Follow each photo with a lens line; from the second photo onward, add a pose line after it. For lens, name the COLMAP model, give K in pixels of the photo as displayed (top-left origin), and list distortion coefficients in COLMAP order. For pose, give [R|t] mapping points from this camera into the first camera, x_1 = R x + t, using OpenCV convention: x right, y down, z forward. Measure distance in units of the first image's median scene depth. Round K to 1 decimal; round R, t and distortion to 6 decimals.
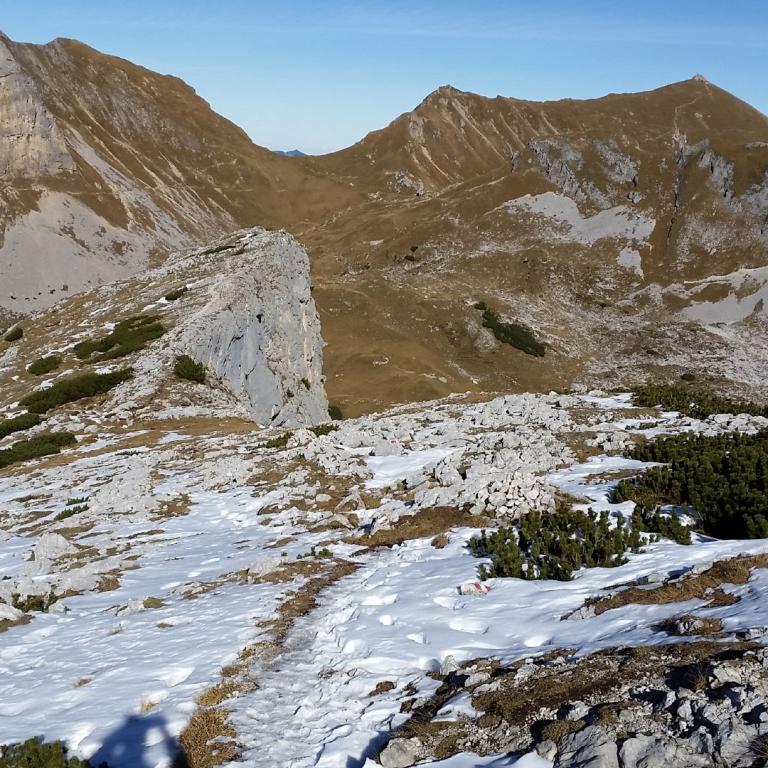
lens RADIAL K [[1090.8, 0, 384.2], [0, 1090.8, 383.5], [0, 0, 1]] dist [0.096706, 0.000000]
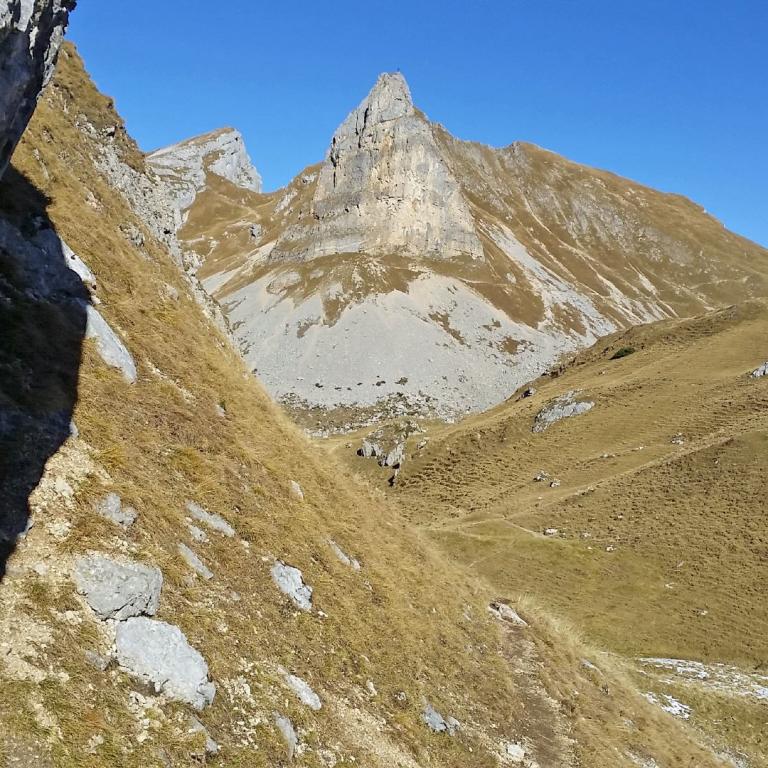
lens RADIAL K [[1090.8, 0, 384.2], [0, 1090.8, 381.3], [0, 0, 1]] dist [0.096706, 0.000000]
pose [[0.857983, -0.012598, -0.513523, 0.019594], [-0.136568, 0.958126, -0.251680, 0.059145], [0.495190, 0.286068, 0.820336, 0.386613]]
